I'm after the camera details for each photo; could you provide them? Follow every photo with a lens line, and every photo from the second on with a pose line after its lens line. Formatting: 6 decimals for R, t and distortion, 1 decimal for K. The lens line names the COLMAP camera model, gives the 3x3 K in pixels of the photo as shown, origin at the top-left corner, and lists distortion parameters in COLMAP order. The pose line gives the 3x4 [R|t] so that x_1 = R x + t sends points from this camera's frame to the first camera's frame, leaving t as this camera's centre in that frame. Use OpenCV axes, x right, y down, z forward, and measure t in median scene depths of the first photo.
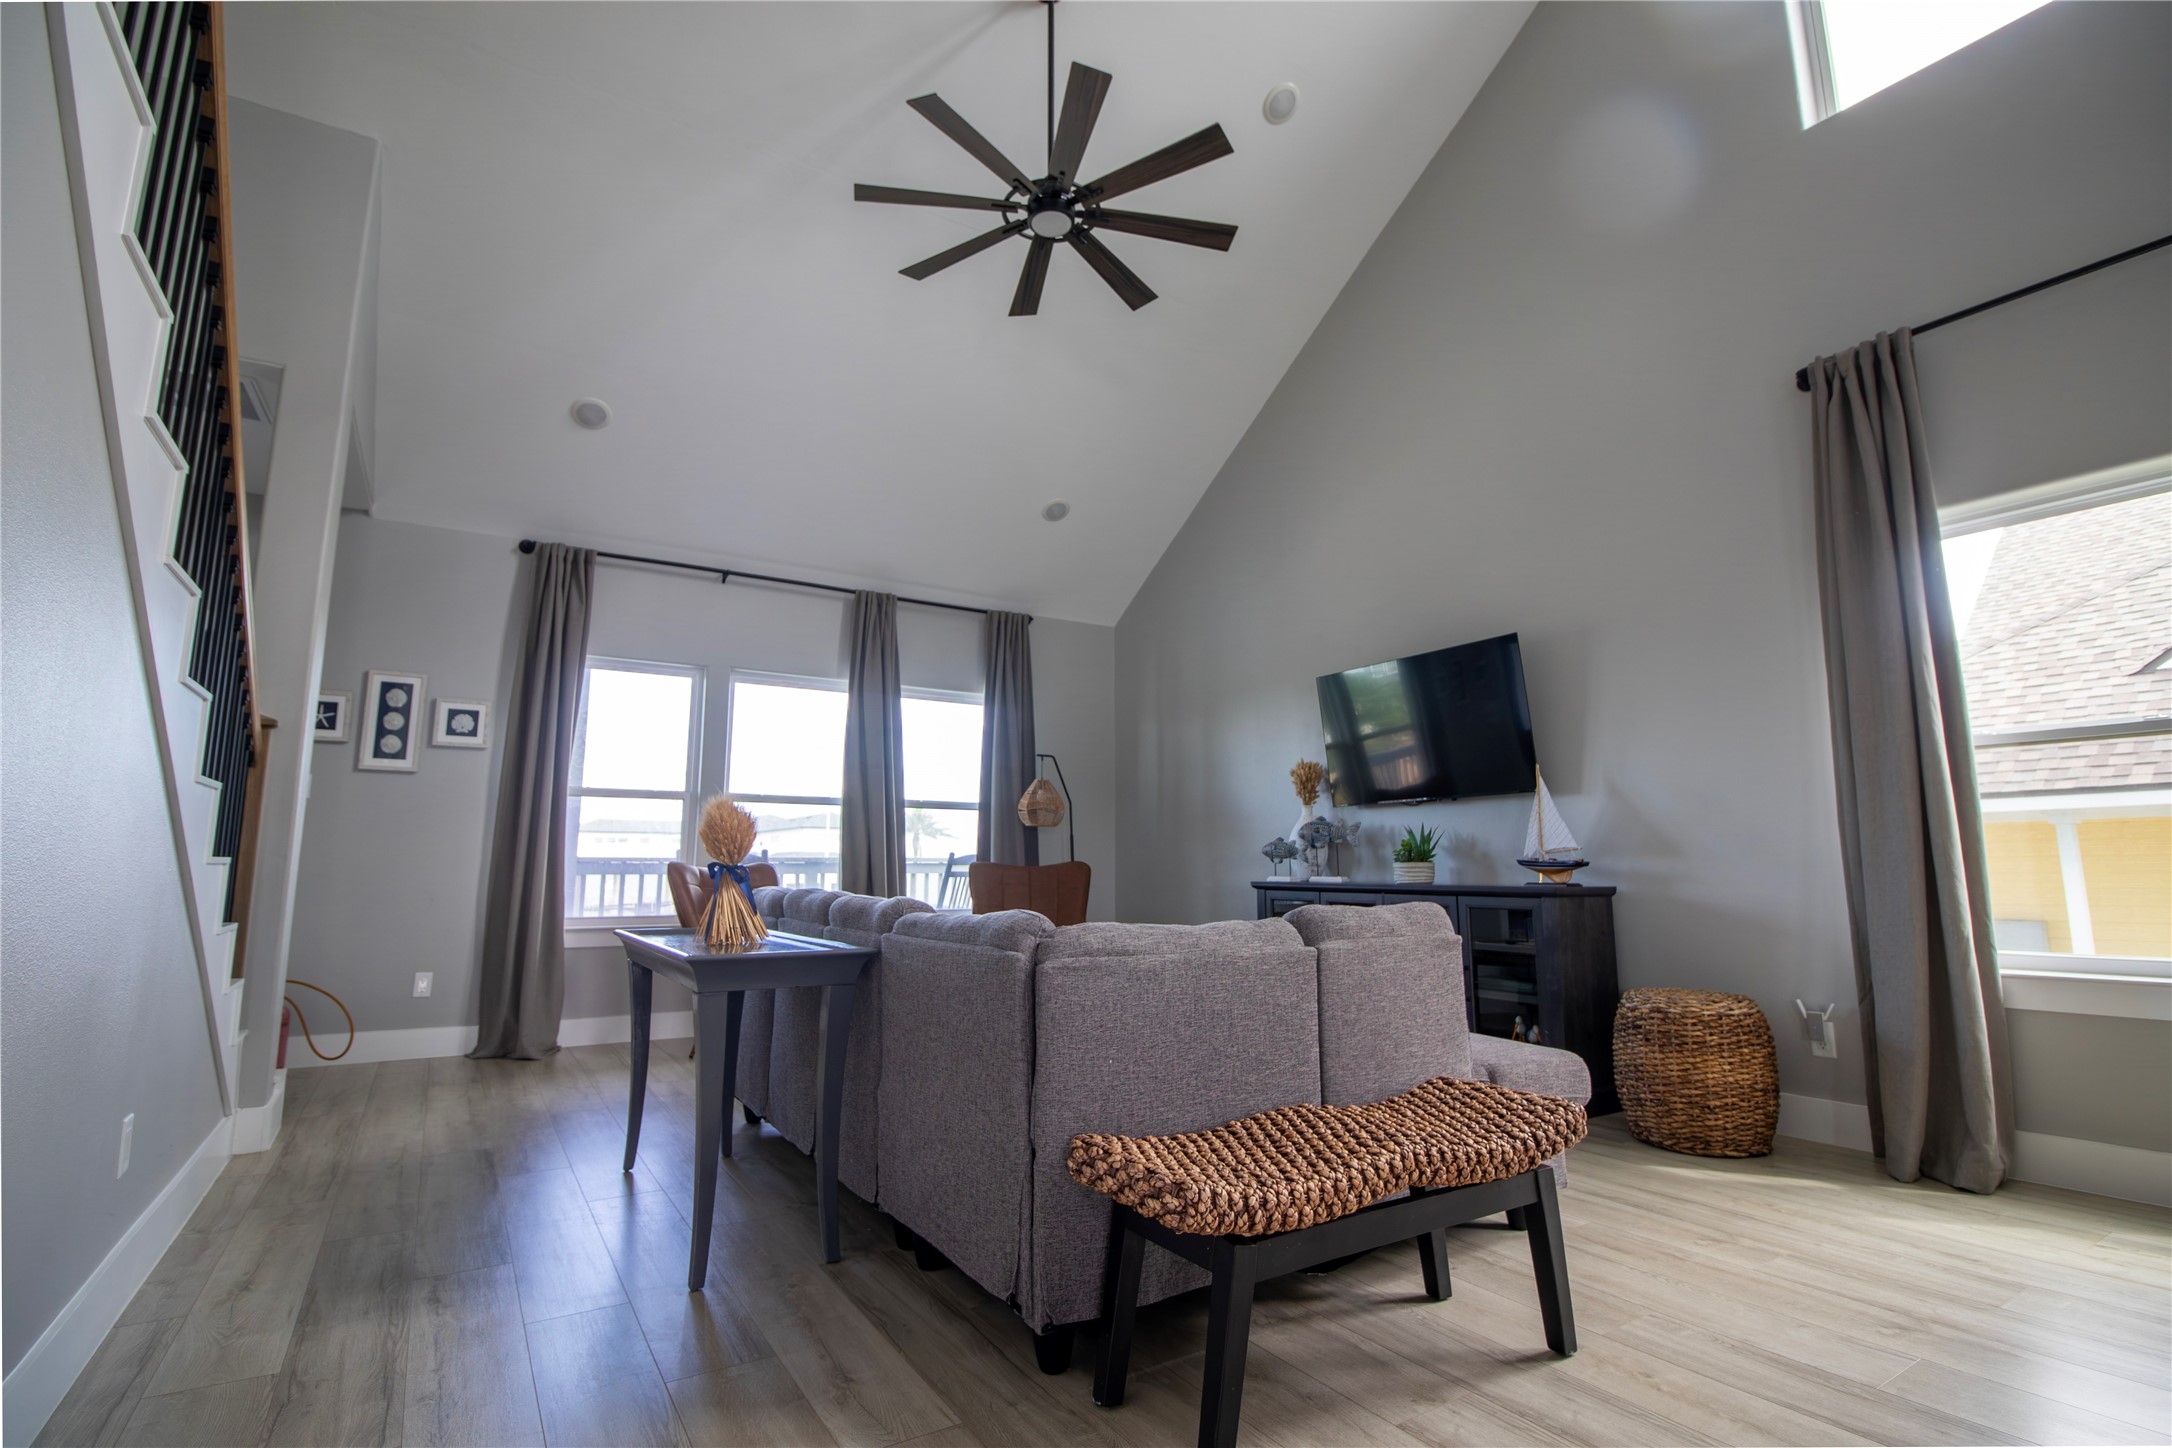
lens RADIAL K [[1002.2, 0, 1088.8], [0, 1002.2, 714.9], [0, 0, 1]] dist [0.001453, 0.000626]
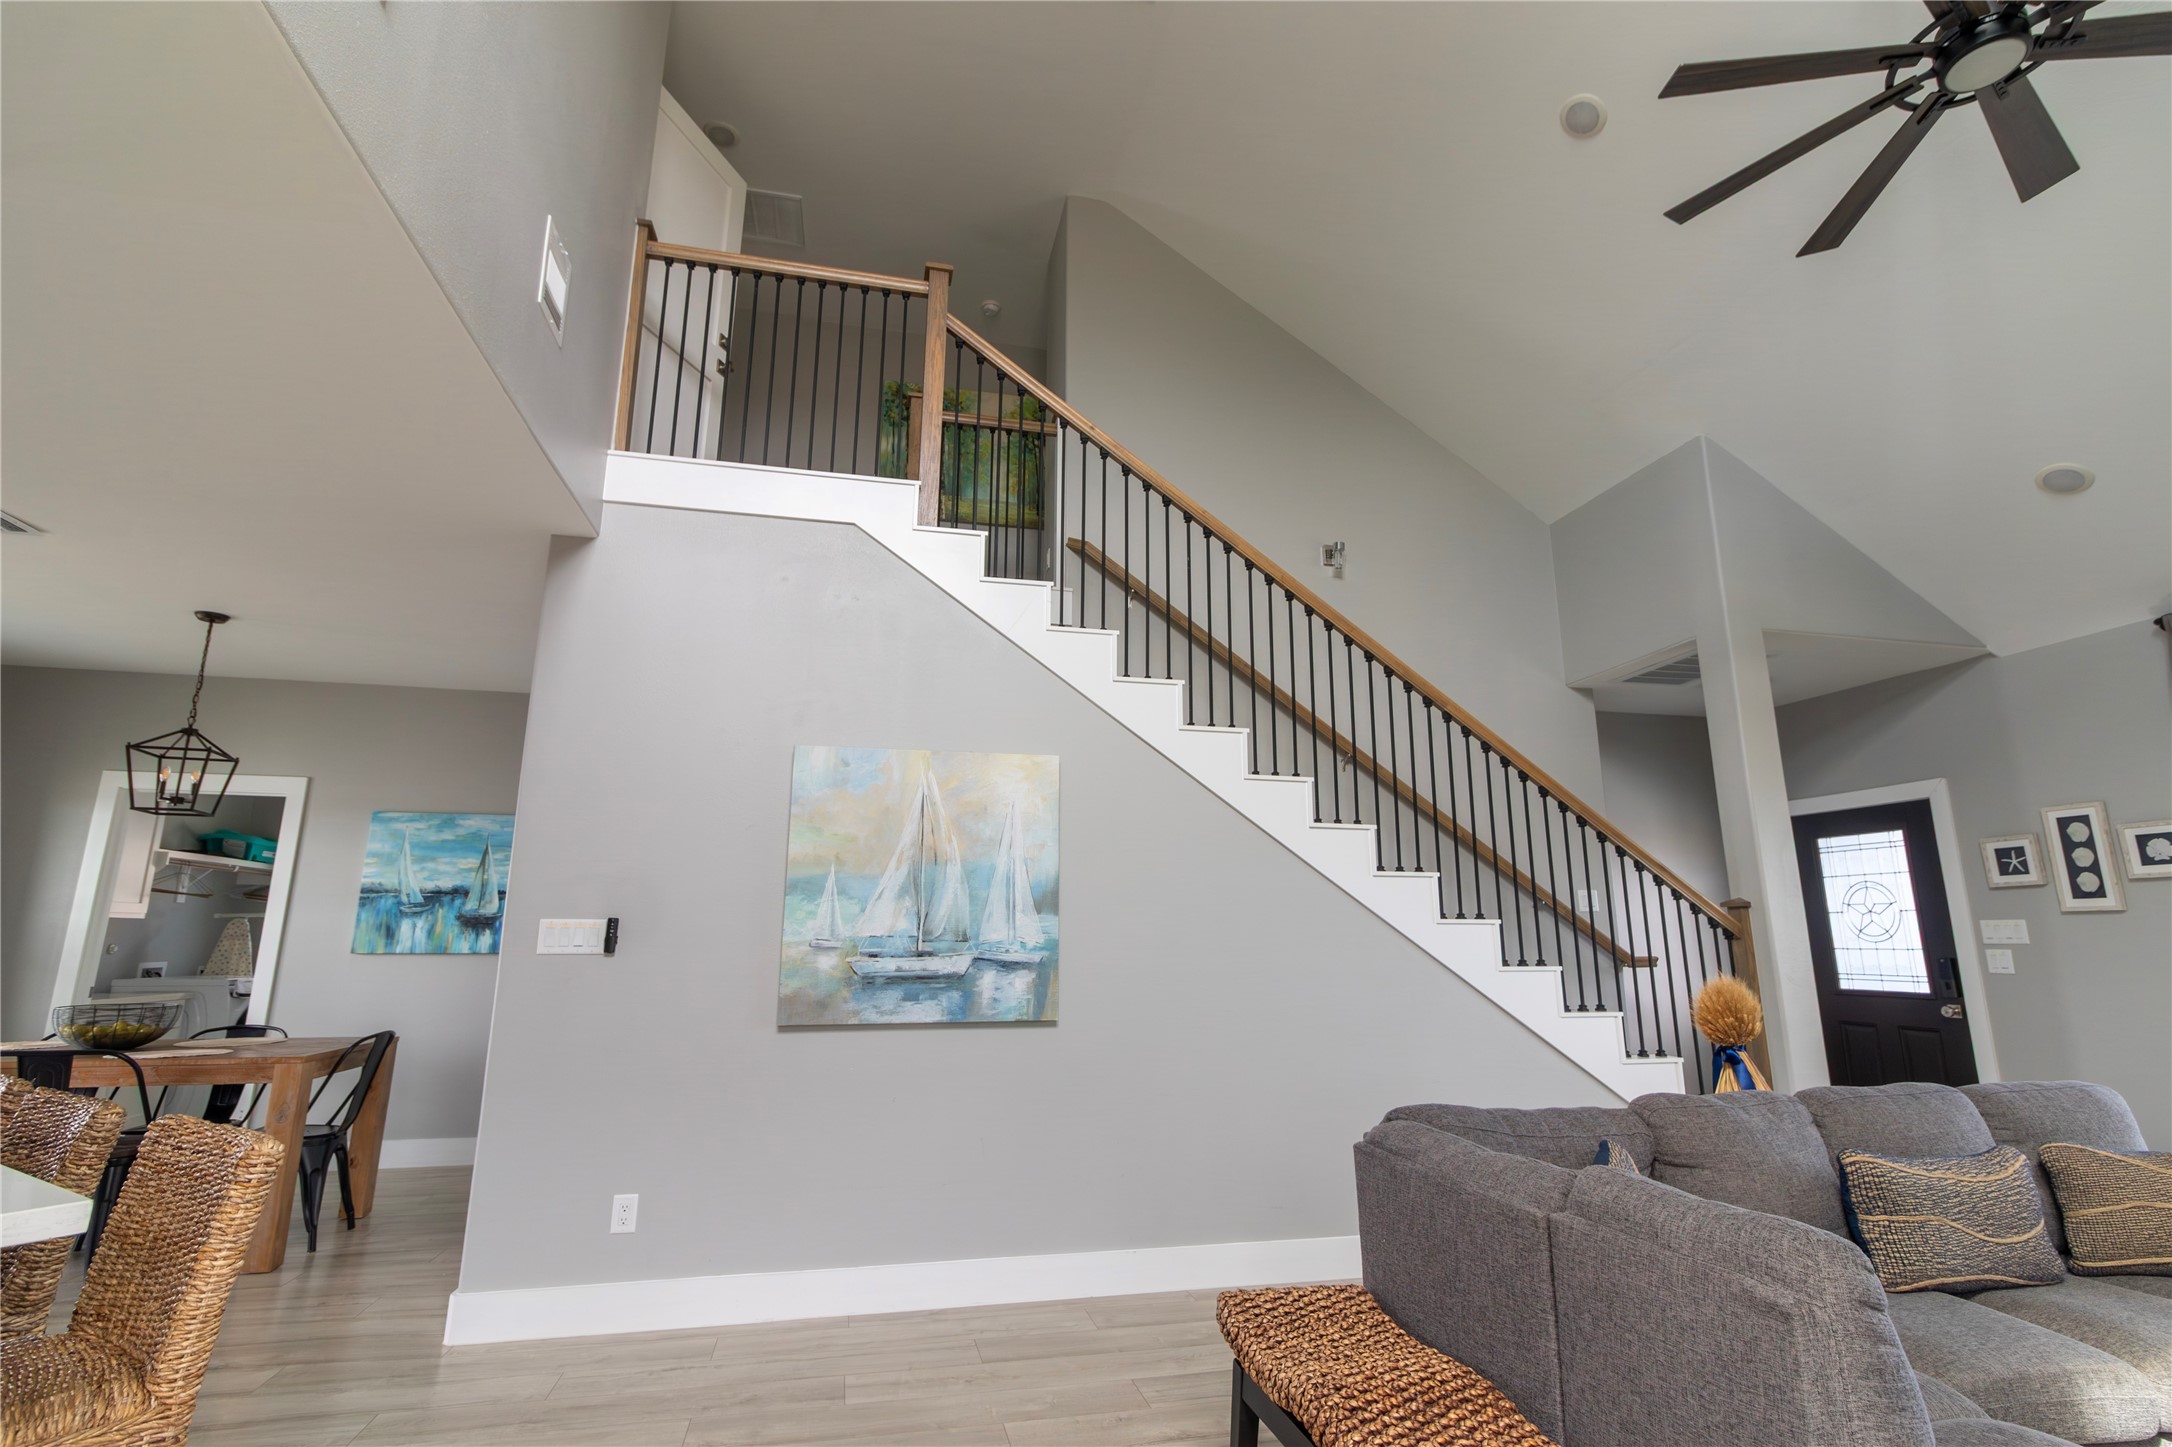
lens RADIAL K [[1030.8, 0, 1087.9], [0, 1030.8, 710.9], [0, 0, 1]] dist [0.002844, 0.000211]
pose [[-0.329313, -0.212186, -0.920071, 0.528637], [0.136061, 0.953590, -0.268615, 0.008852], [0.934366, -0.213644, -0.285160, 0.432638]]
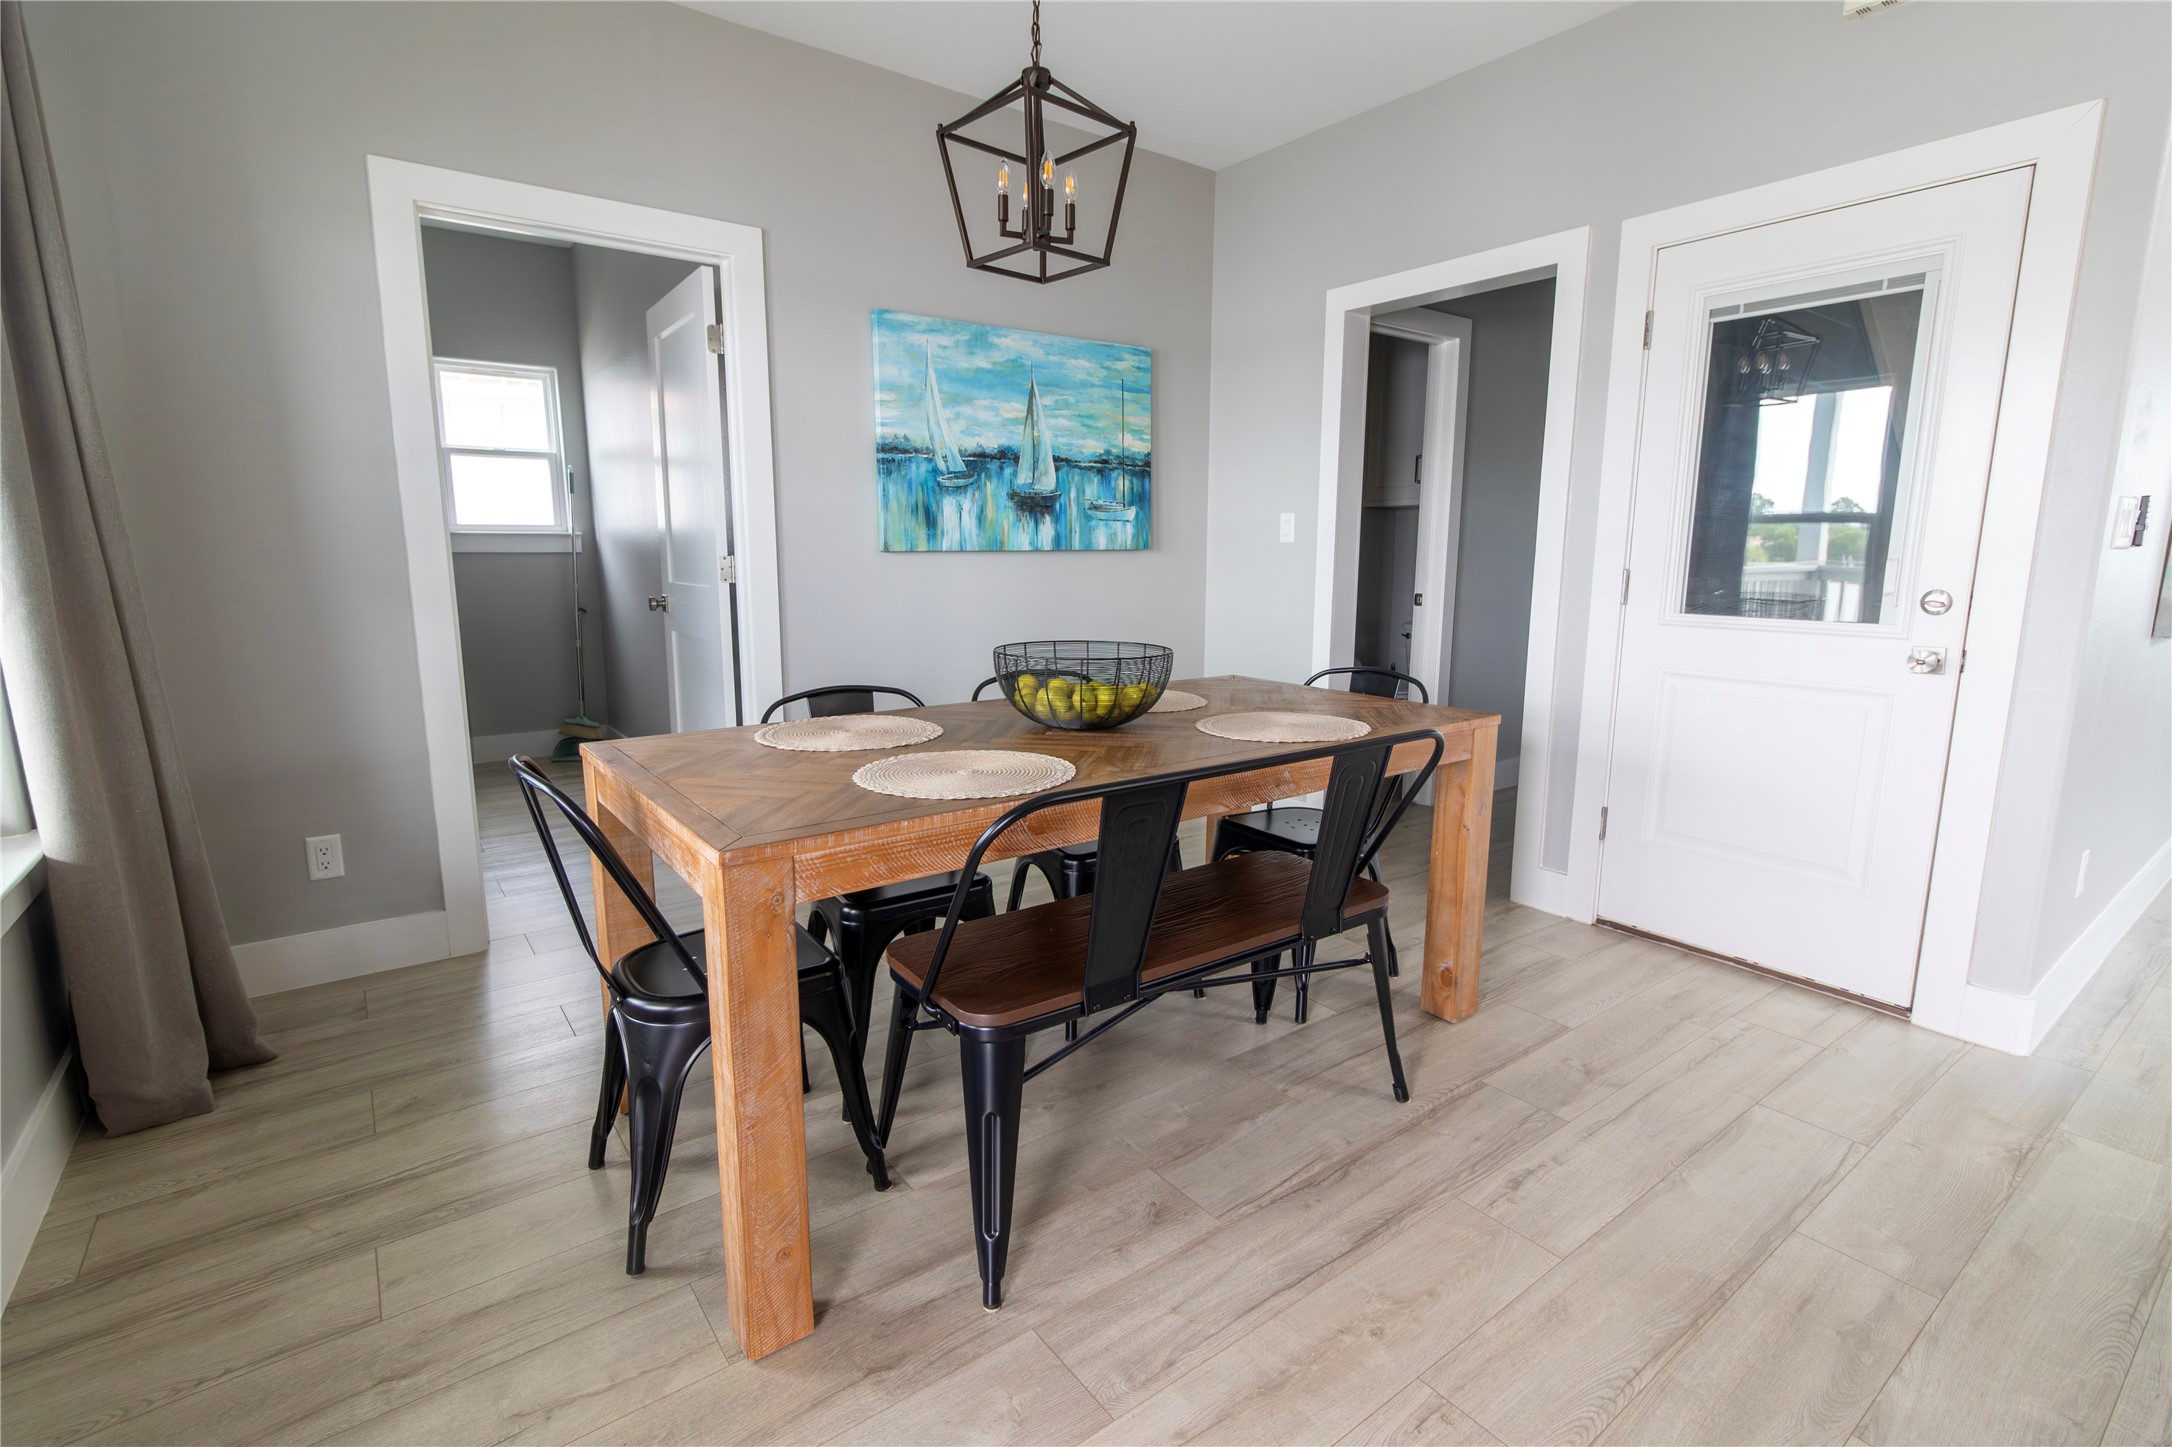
lens RADIAL K [[1002.2, 0, 1088.8], [0, 1002.2, 714.4], [0, 0, 1]] dist [0.001453, 0.000626]
pose [[0.079734, 0.166708, -0.982777, 0.391343], [0.145867, 0.973352, 0.176944, -0.145881], [0.986086, -0.157463, 0.053292, -0.632096]]
